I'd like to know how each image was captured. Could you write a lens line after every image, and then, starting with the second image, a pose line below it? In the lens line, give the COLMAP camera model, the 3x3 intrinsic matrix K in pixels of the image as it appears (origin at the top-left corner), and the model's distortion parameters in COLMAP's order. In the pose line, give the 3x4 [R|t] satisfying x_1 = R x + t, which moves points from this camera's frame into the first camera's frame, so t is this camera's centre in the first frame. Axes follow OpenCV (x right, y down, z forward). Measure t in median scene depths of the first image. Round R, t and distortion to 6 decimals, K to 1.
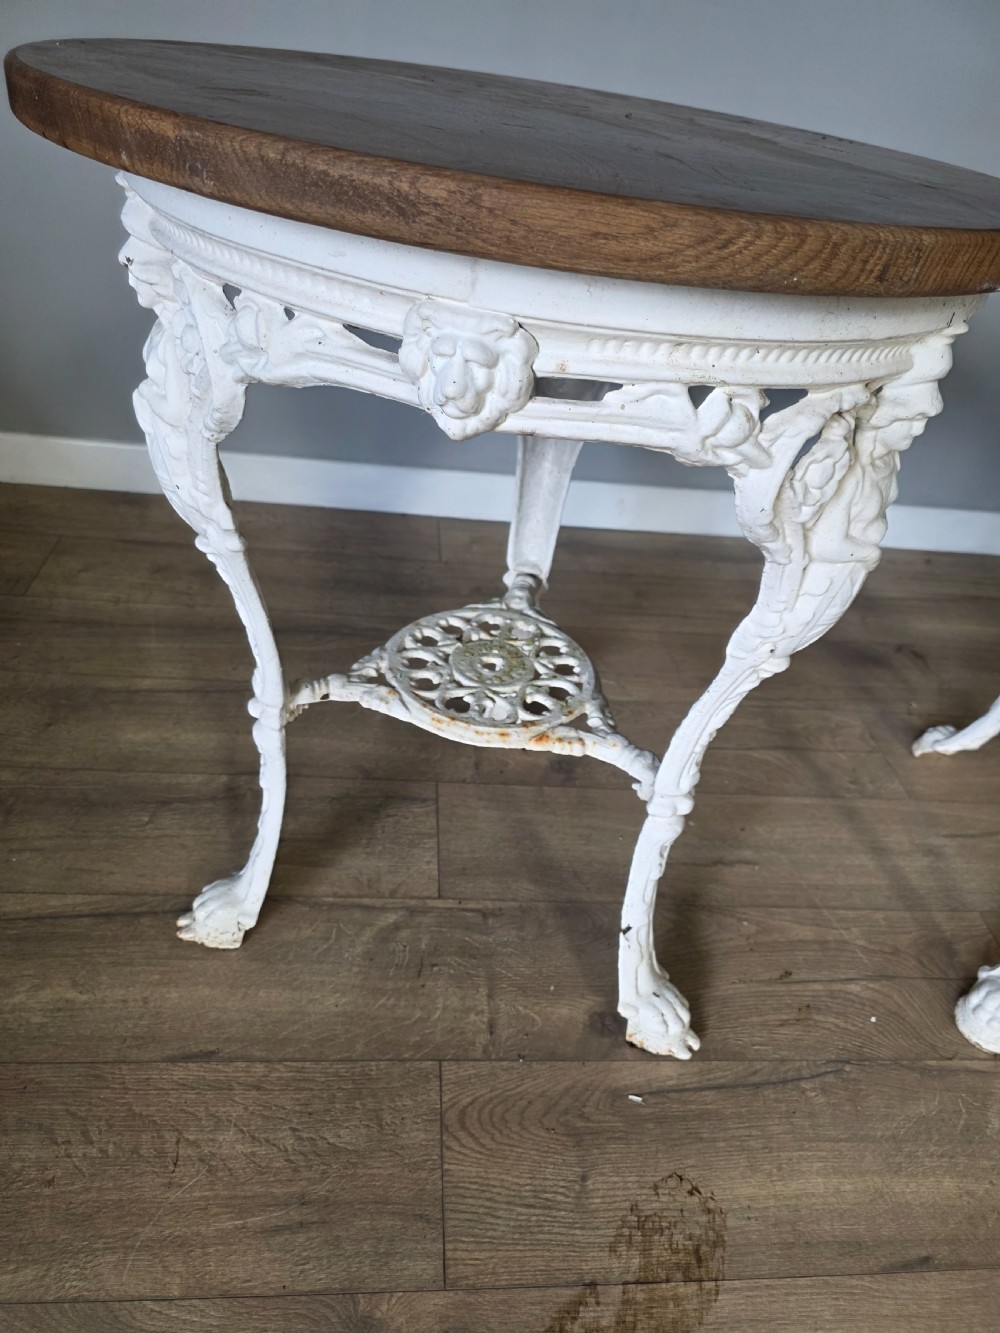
lens RADIAL K [[903.9, 0, 503.4], [0, 903.9, 676.5], [0, 0, 1]] dist [0.050919, -0.061023]
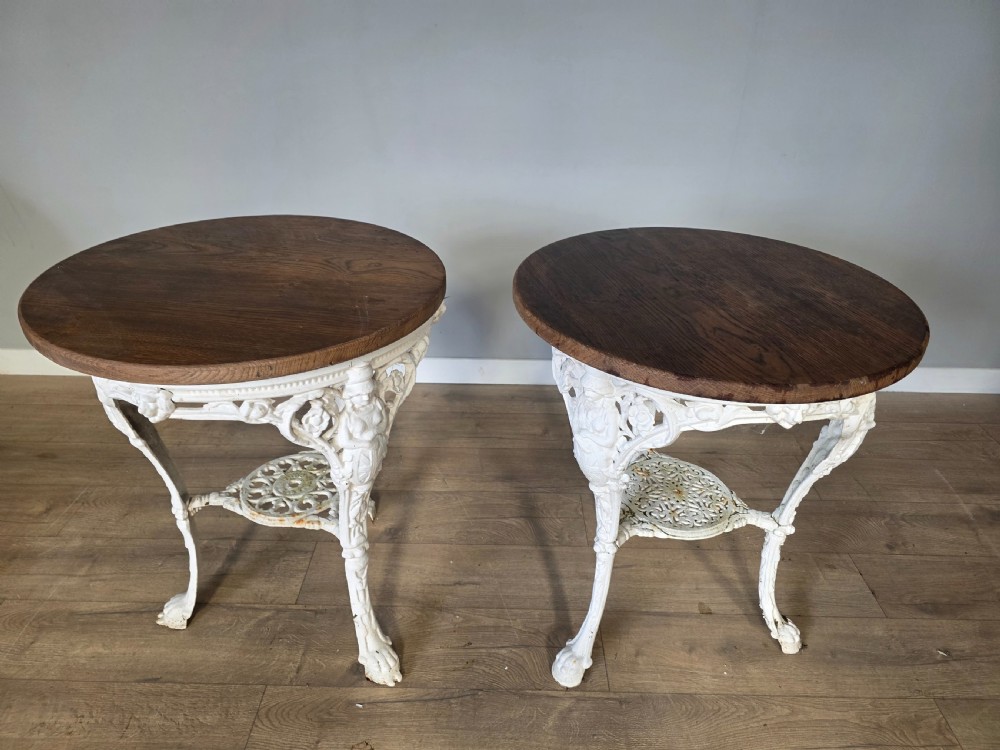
lens RADIAL K [[670.0, 0, 497.1], [0, 670.0, 370.1], [0, 0, 1]] dist [0.052784, -0.055450]
pose [[0.991302, -0.046752, -0.123023, 0.641520], [0.031257, 0.991665, -0.124993, -0.064076], [0.127841, 0.120061, 0.984501, -0.484606]]
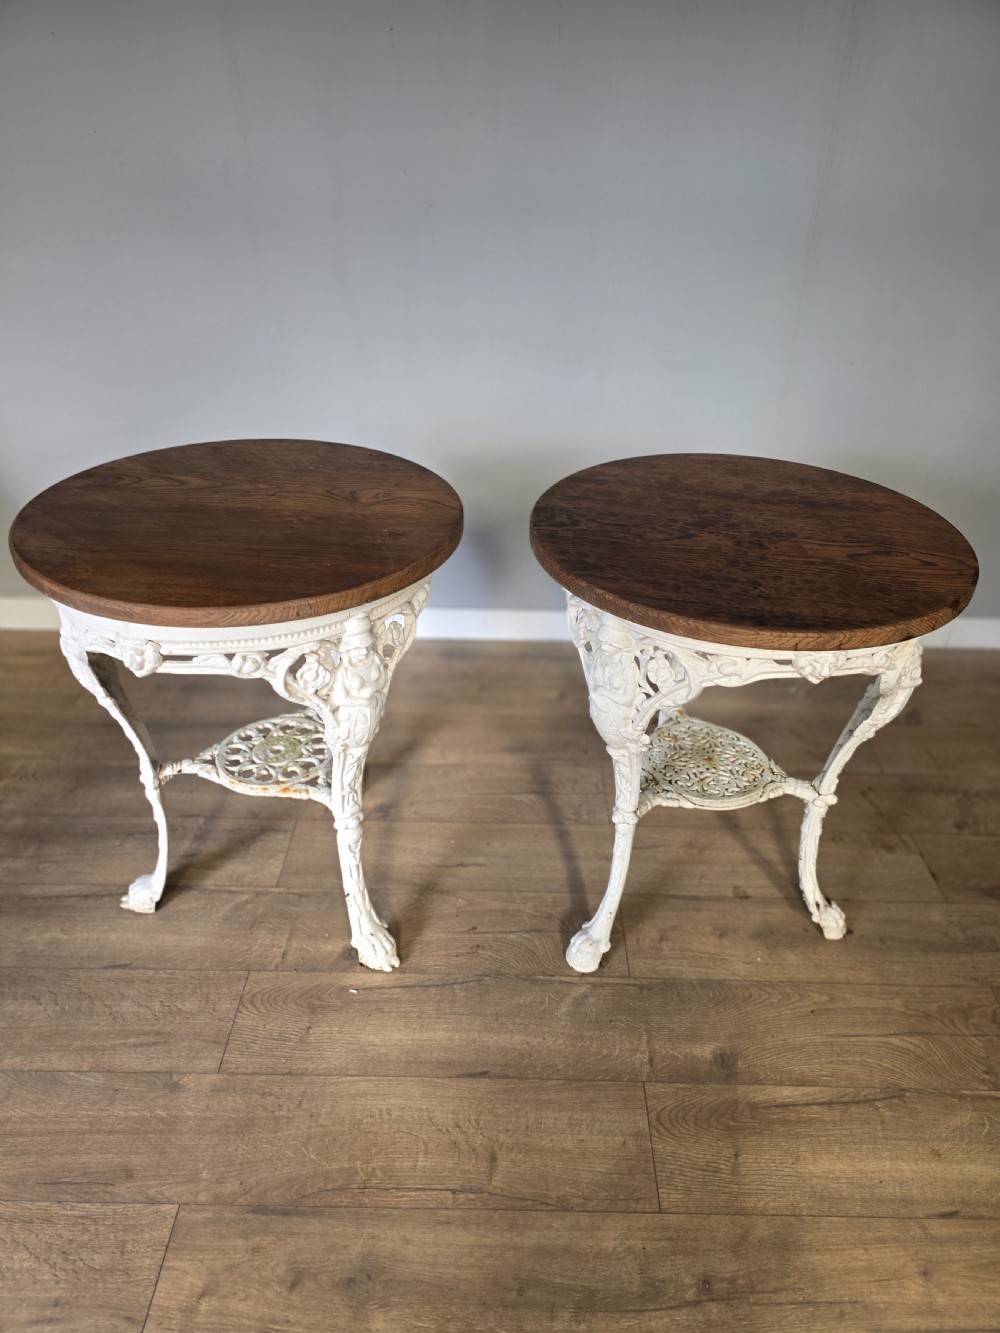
lens RADIAL K [[888.0, 0, 506.2], [0, 888.0, 669.5], [0, 0, 1]] dist [0.071167, -0.072807]
pose [[0.991755, -0.039597, -0.121877, 0.668255], [0.030858, 0.996871, -0.072773, -0.030001], [0.124377, 0.068412, 0.989874, -0.735717]]
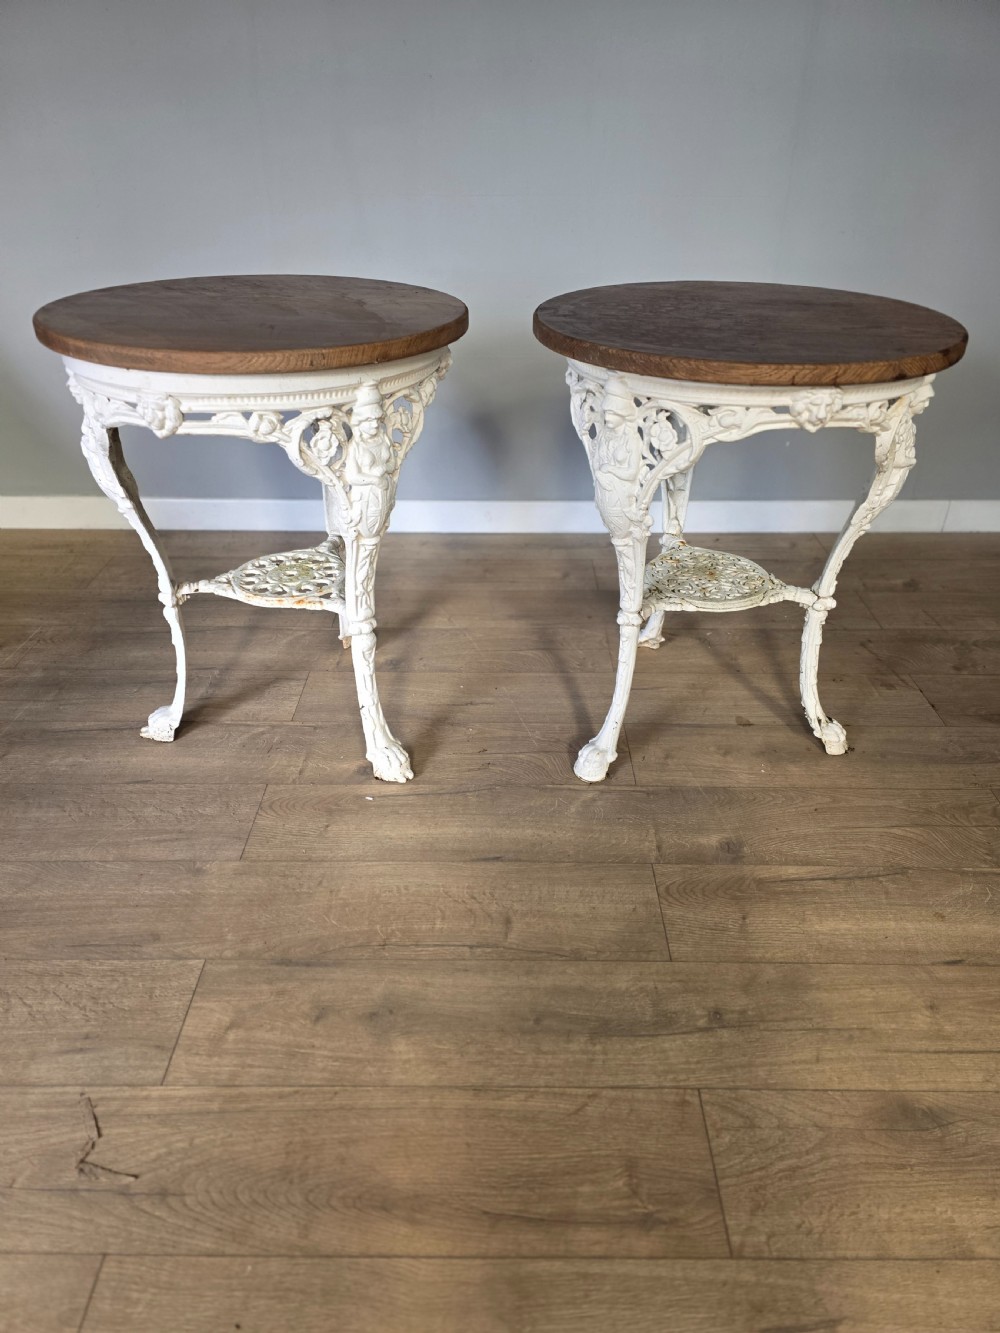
lens RADIAL K [[883.7, 0, 502.5], [0, 883.7, 667.3], [0, 0, 1]] dist [0.104440, -0.151290]
pose [[0.990399, -0.057896, -0.125531, 0.641158], [0.046885, 0.994931, -0.088962, 0.362189], [0.130045, 0.082222, 0.988093, -0.752683]]
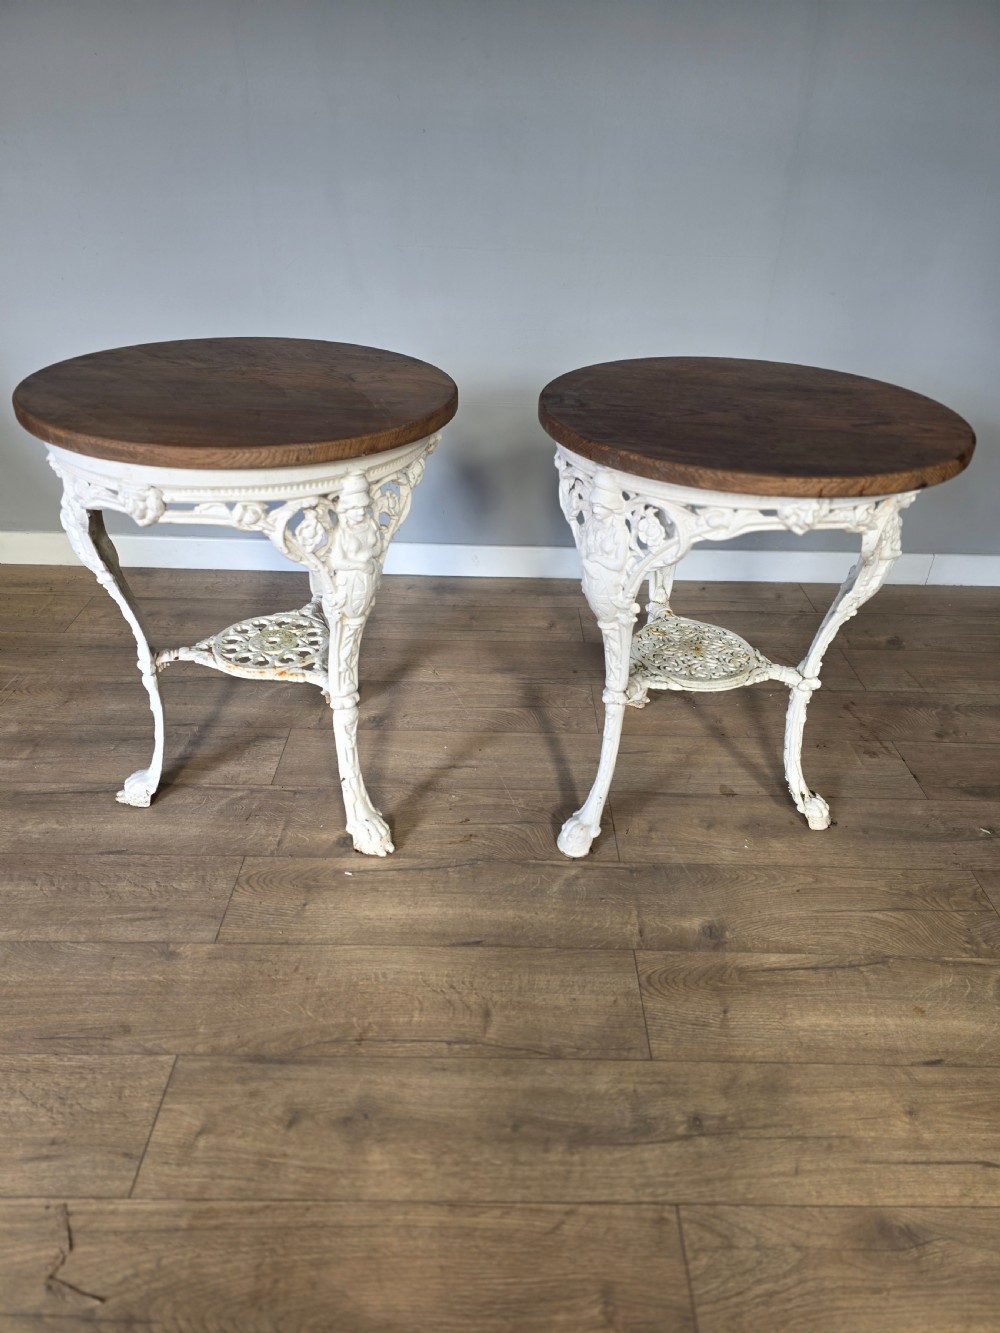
lens RADIAL K [[884.8, 0, 507.6], [0, 884.8, 662.2], [0, 0, 1]] dist [0.088486, -0.107144]
pose [[0.993734, -0.041627, -0.103733, 0.649004], [0.032072, 0.995230, -0.092136, 0.211950], [0.107073, 0.088232, 0.990328, -0.750793]]
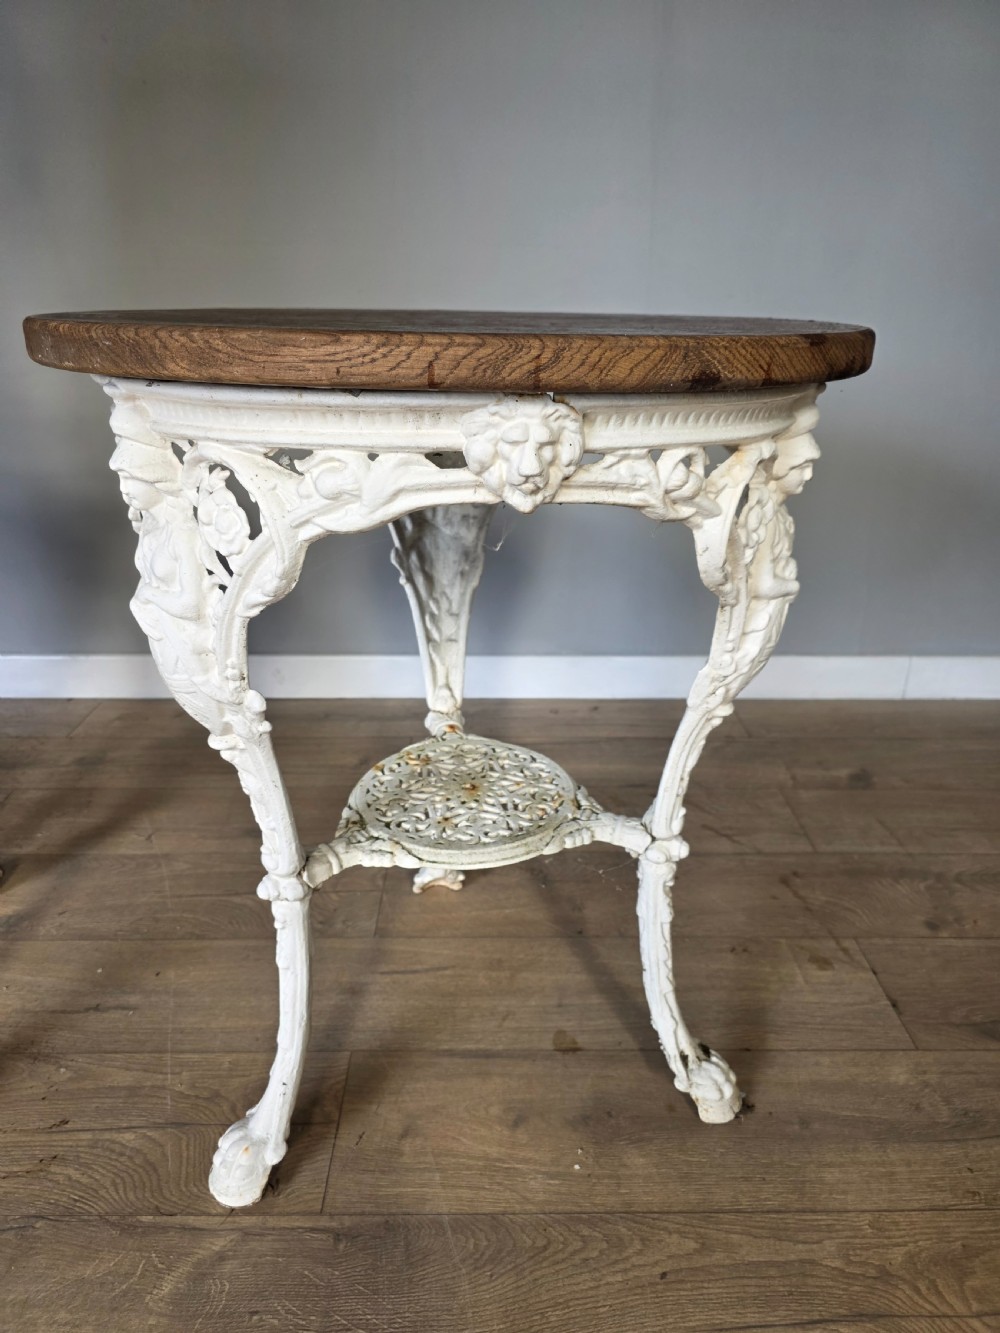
lens RADIAL K [[905.1, 0, 506.2], [0, 905.1, 675.6], [0, 0, 1]] dist [0.046351, -0.054308]
pose [[0.991963, -0.079434, -0.098488, 0.994636], [0.053182, 0.968035, -0.245113, 0.159808], [0.114811, 0.237905, 0.964479, 0.071045]]
